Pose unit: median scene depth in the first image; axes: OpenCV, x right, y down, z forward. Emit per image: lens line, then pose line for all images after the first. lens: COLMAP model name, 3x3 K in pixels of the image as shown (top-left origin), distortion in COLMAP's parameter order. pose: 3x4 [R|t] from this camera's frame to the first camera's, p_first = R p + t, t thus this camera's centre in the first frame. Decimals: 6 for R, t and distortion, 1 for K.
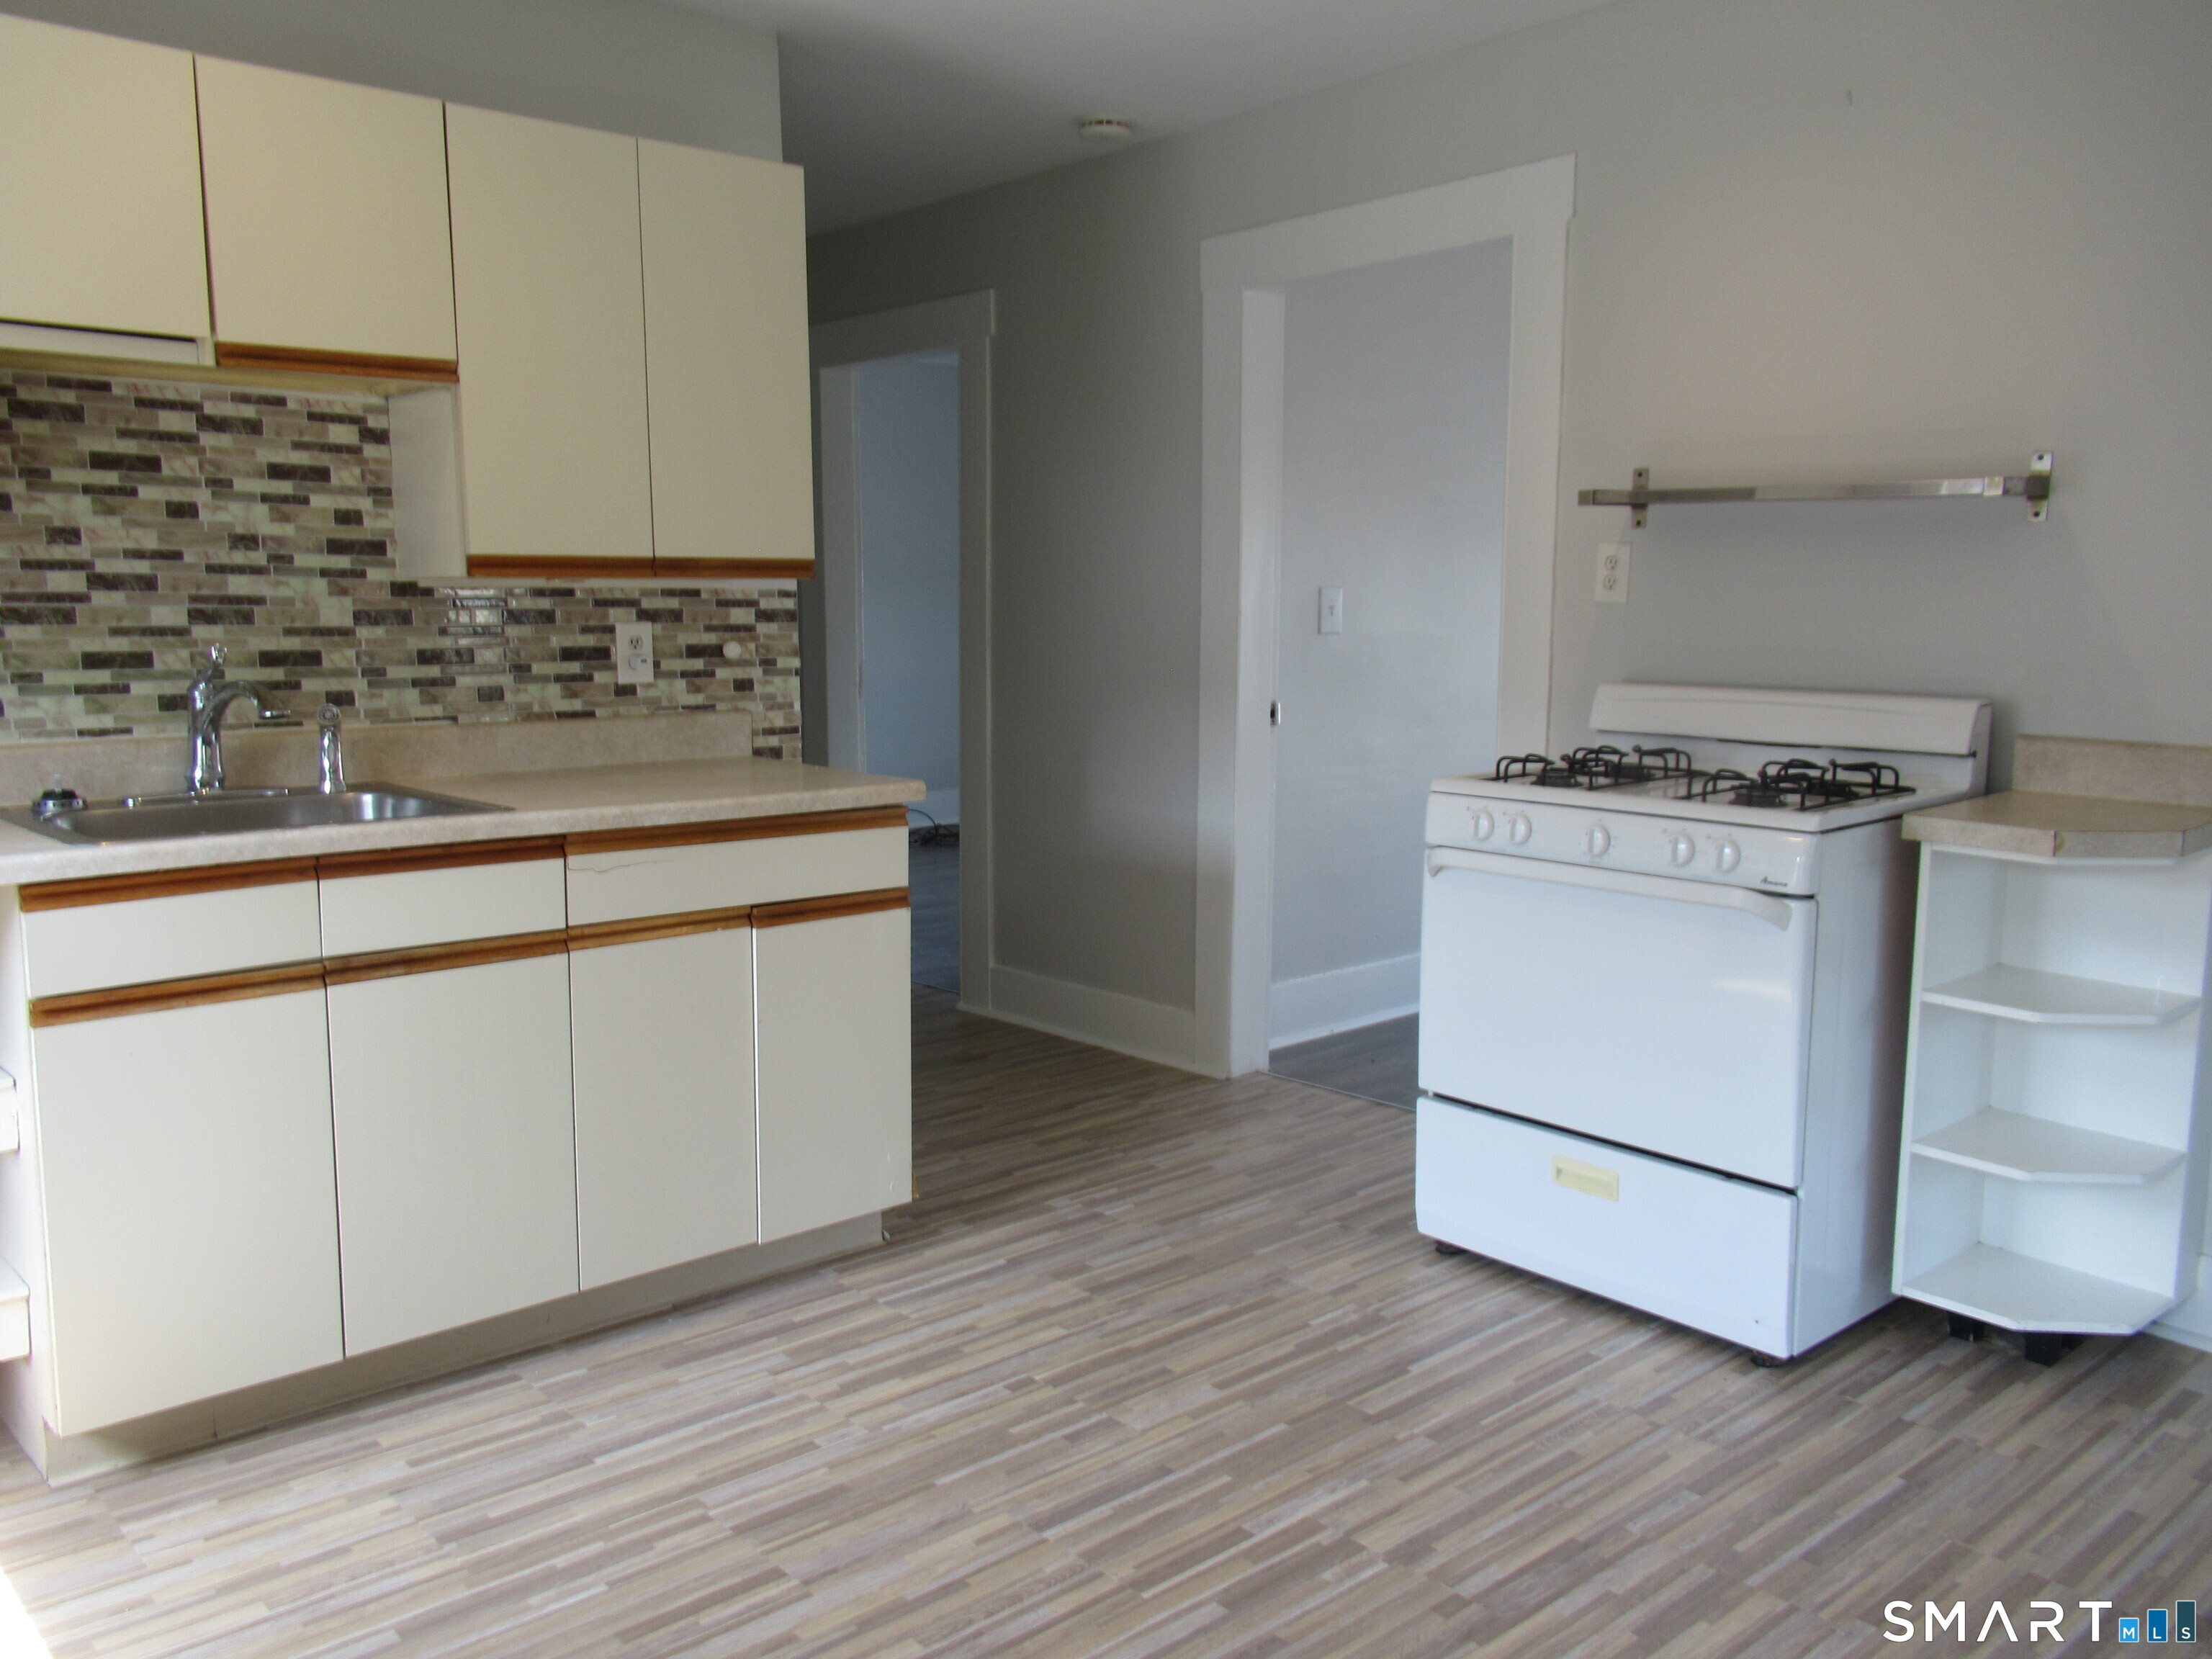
lens RADIAL K [[1757.0, 0, 1098.5], [0, 1757.0, 840.9], [0, 0, 1]] dist [-0.000340, -0.002203]
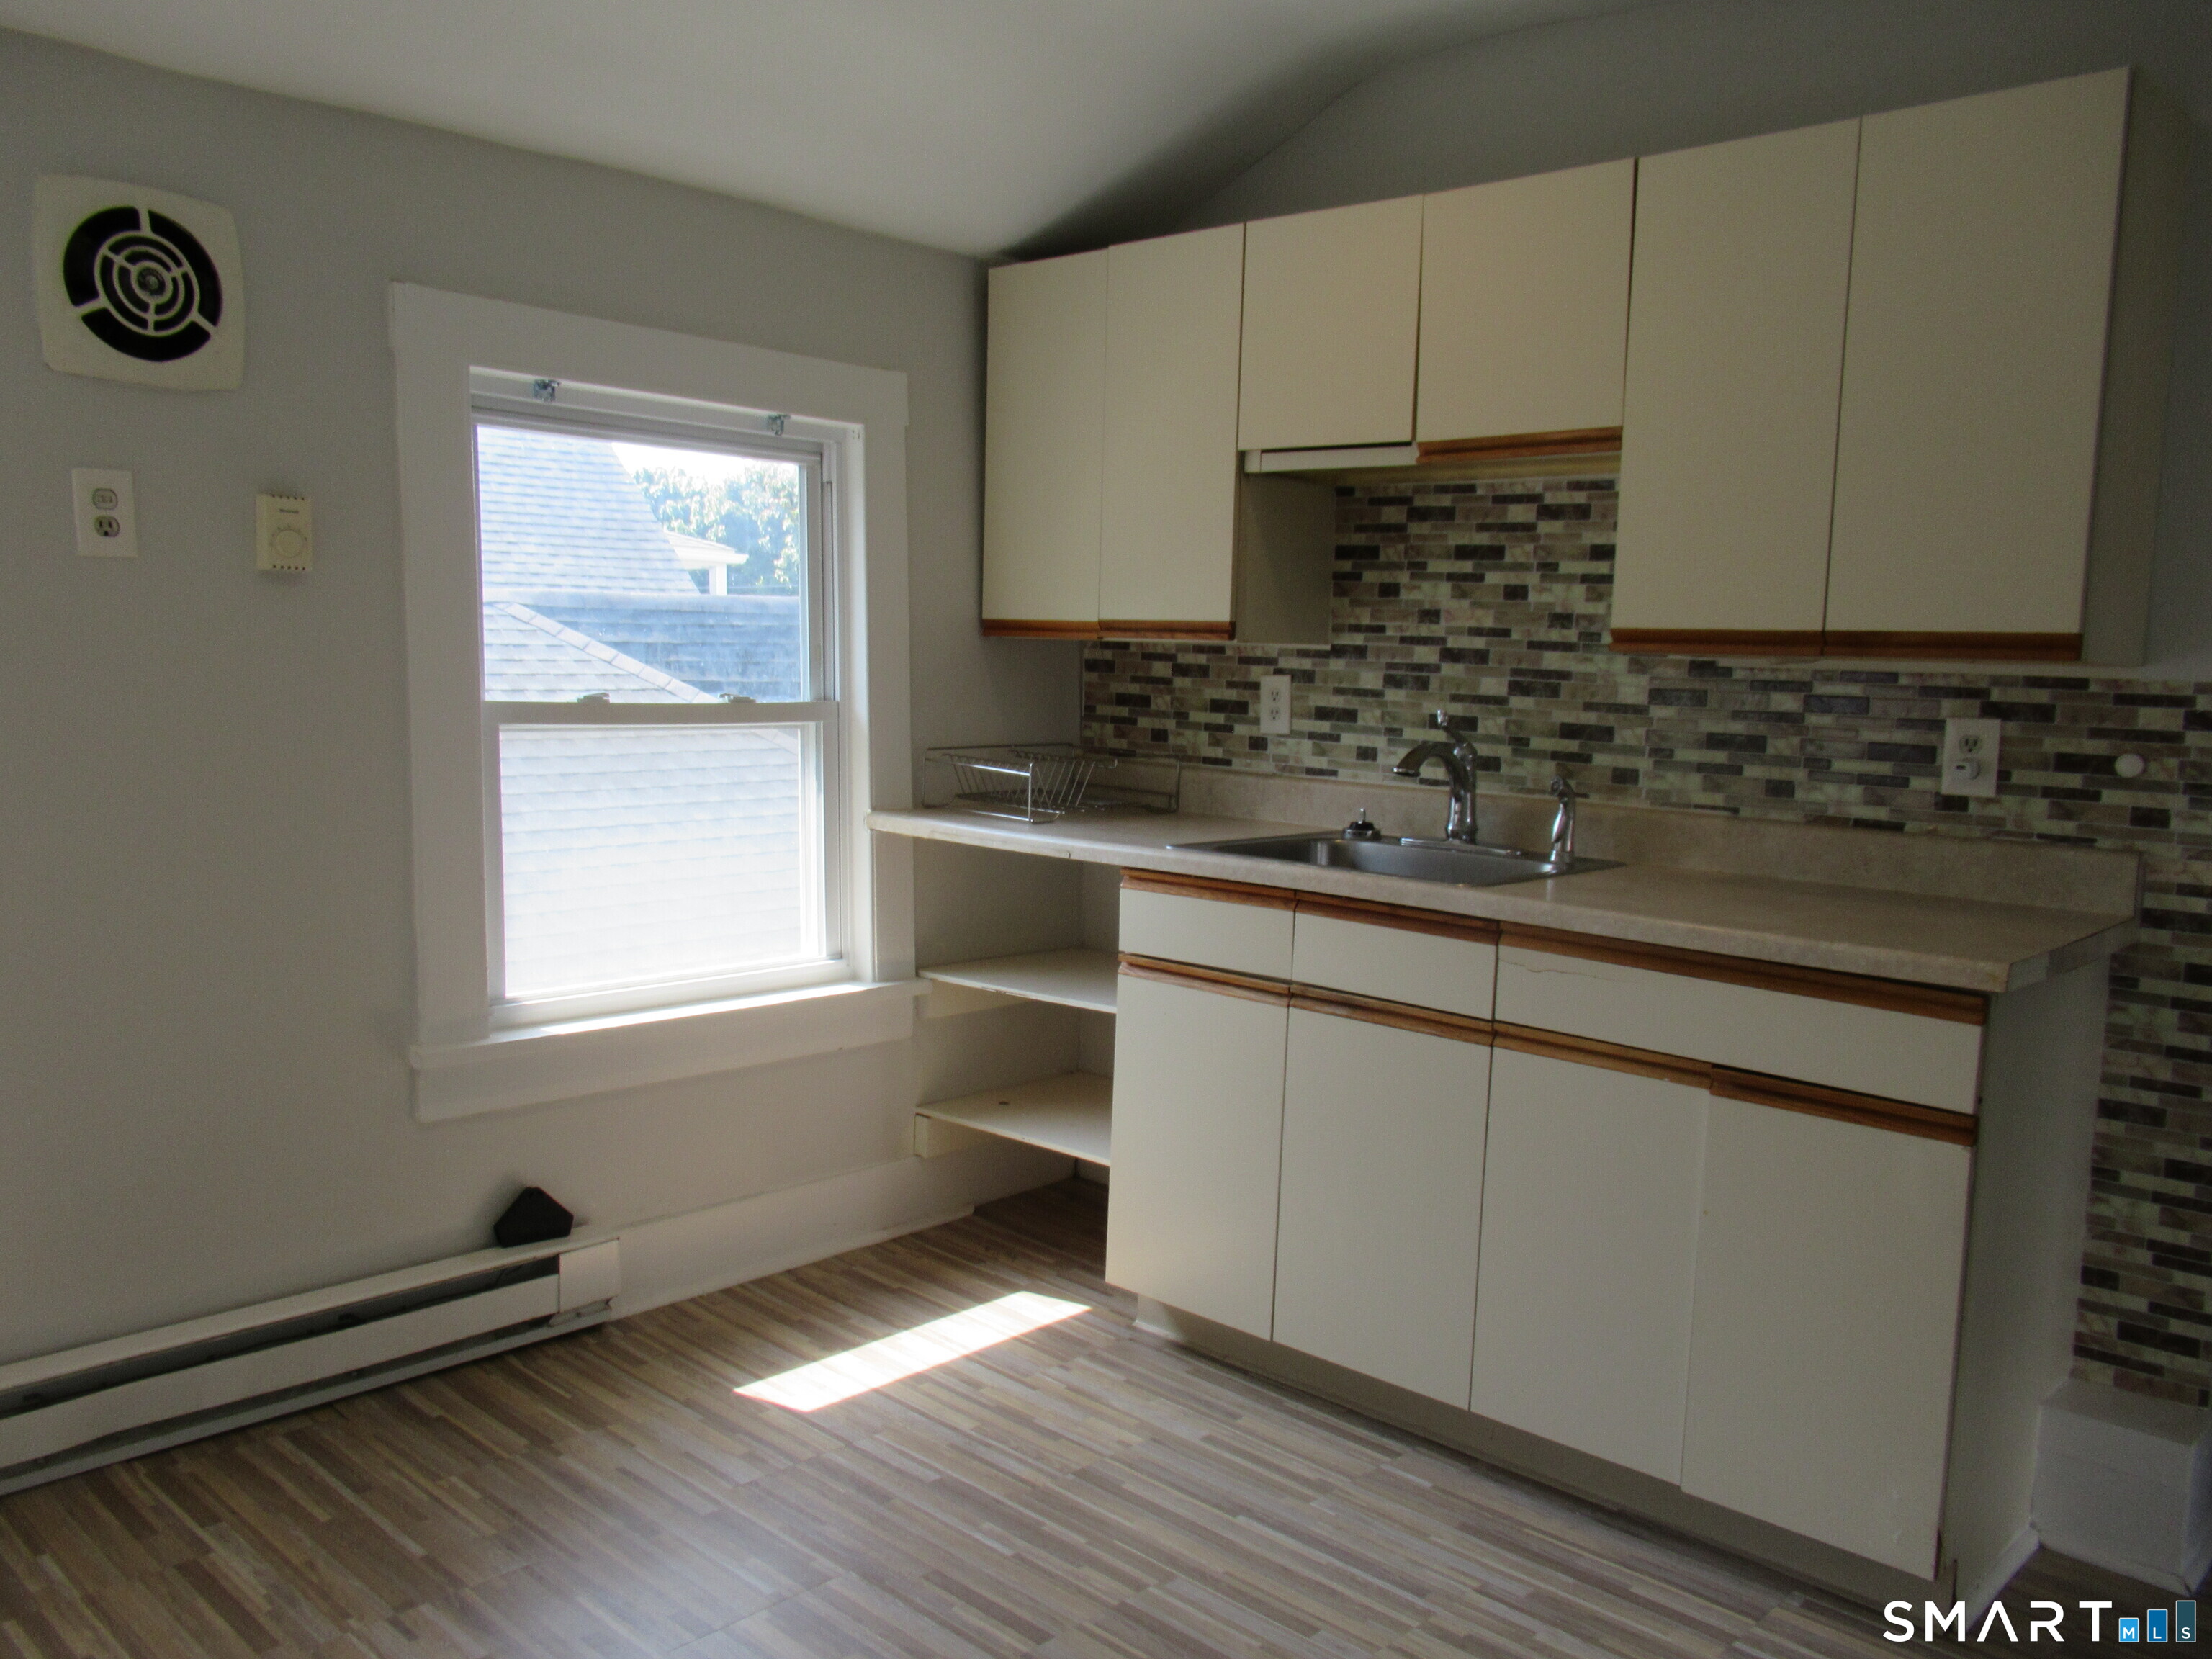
lens RADIAL K [[1757.0, 0, 1098.5], [0, 1757.0, 840.9], [0, 0, 1]] dist [-0.000340, -0.002203]
pose [[0.090001, 0.103371, -0.990563, 0.571006], [-0.173551, 0.981009, 0.086606, -0.085011], [0.980704, 0.164118, 0.106232, 0.651873]]
